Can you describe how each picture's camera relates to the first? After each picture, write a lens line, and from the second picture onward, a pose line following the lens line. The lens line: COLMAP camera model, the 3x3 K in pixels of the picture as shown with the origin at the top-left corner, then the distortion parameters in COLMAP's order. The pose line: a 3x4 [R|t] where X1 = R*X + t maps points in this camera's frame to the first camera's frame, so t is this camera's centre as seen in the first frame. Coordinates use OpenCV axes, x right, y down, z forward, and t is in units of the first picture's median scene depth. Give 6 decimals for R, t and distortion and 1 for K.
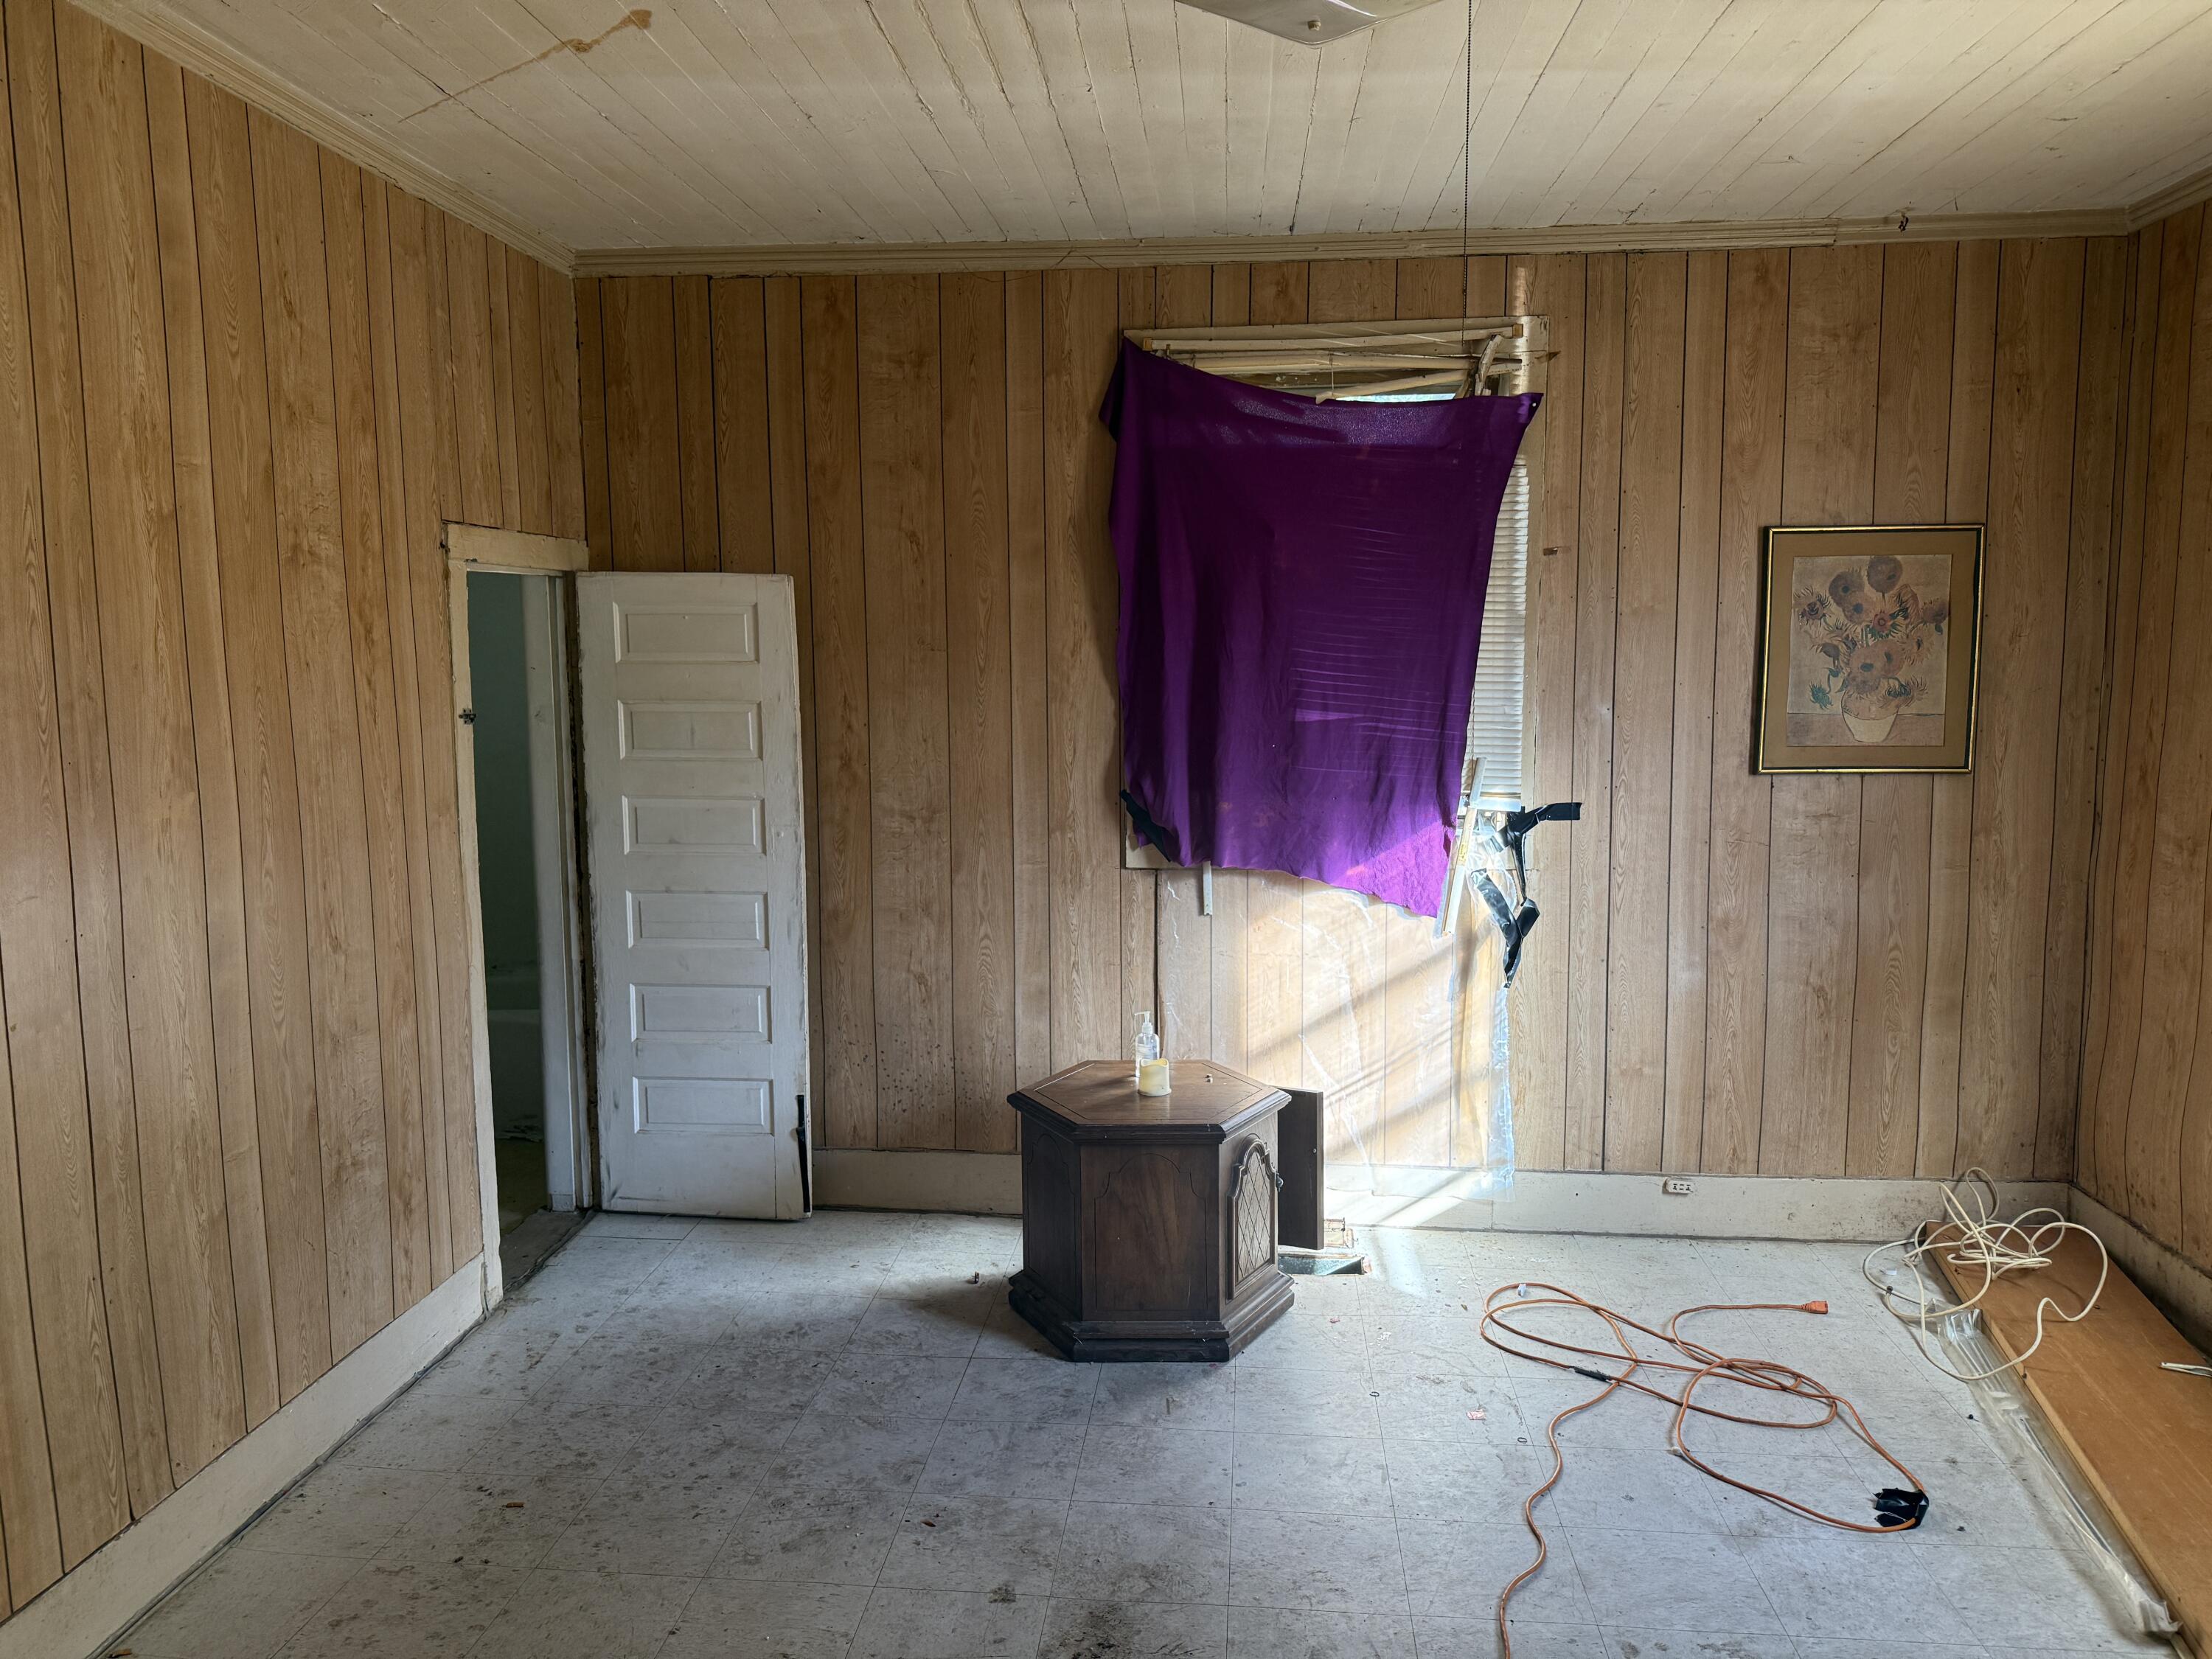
lens RADIAL K [[1547.8, 0, 1106.0], [0, 1547.8, 829.5], [0, 0, 1]] dist [0.089054, -0.141072]
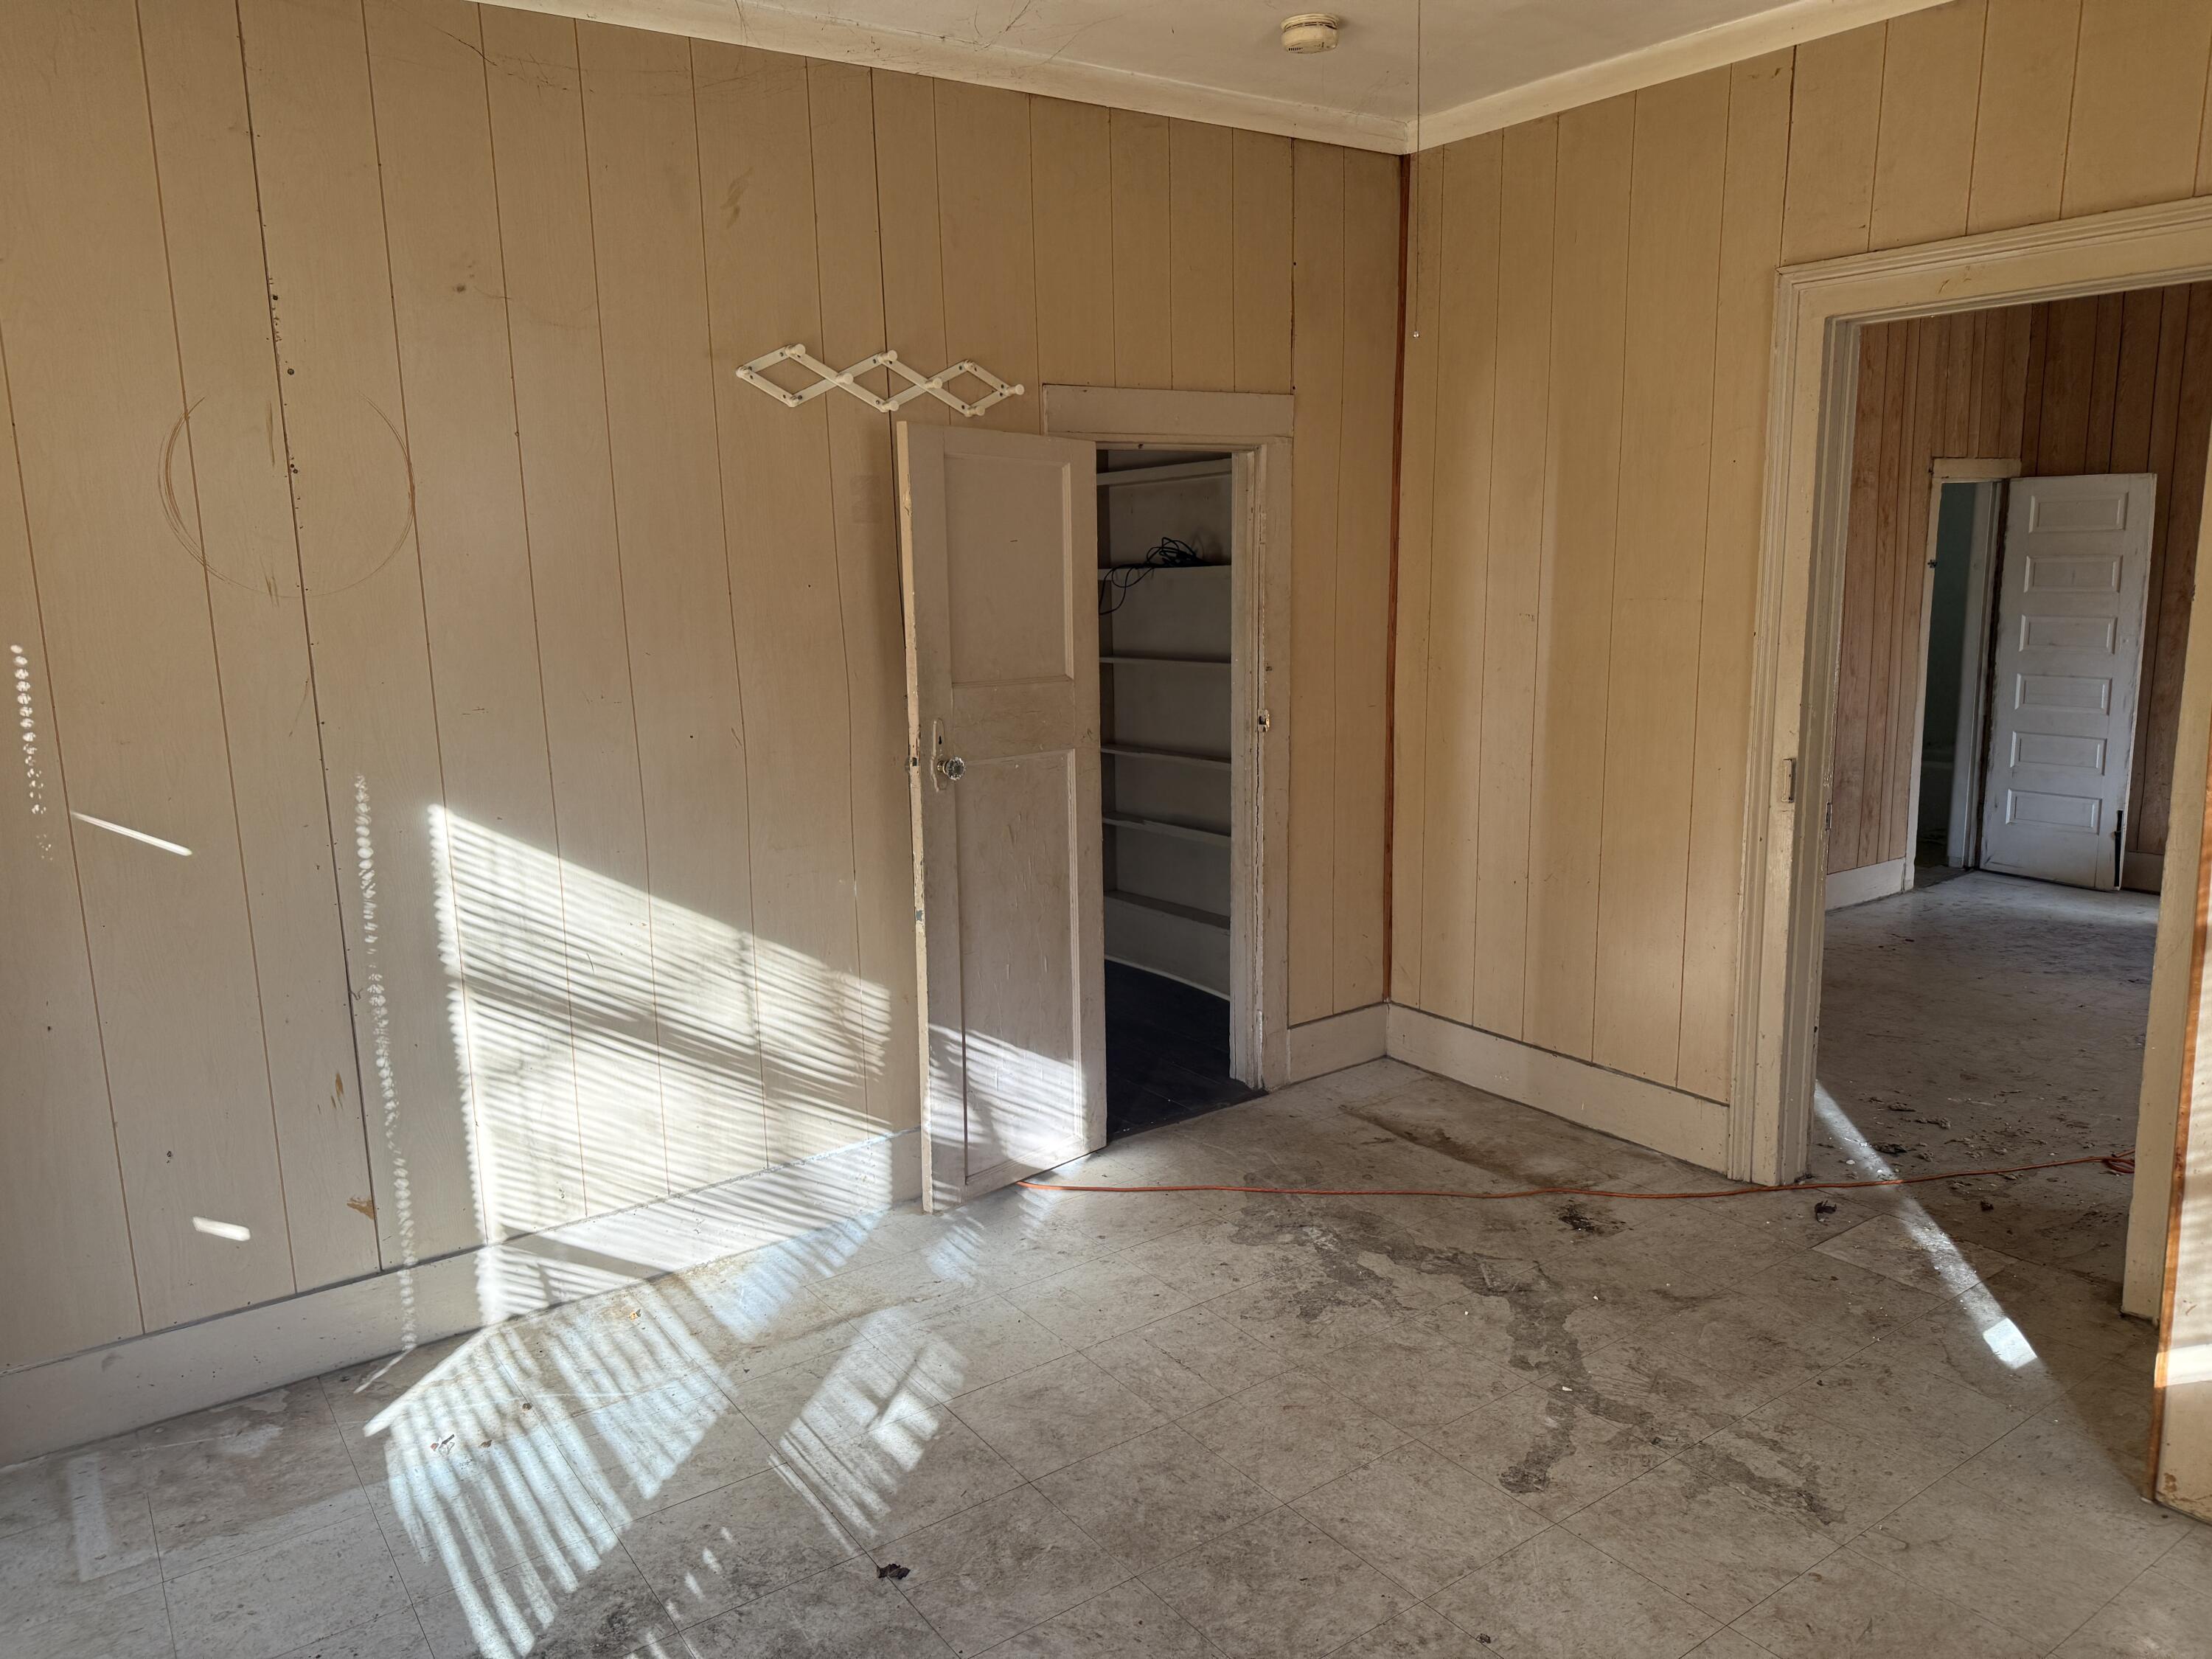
lens RADIAL K [[1534.2, 0, 1112.1], [0, 1534.2, 856.2], [0, 0, 1]] dist [-0.010282, -0.005741]
pose [[0.639864, 0.131204, -0.757205, 0.332310], [-0.065147, 0.991032, 0.116668, 0.106180], [0.765722, -0.025322, 0.642673, -0.787426]]
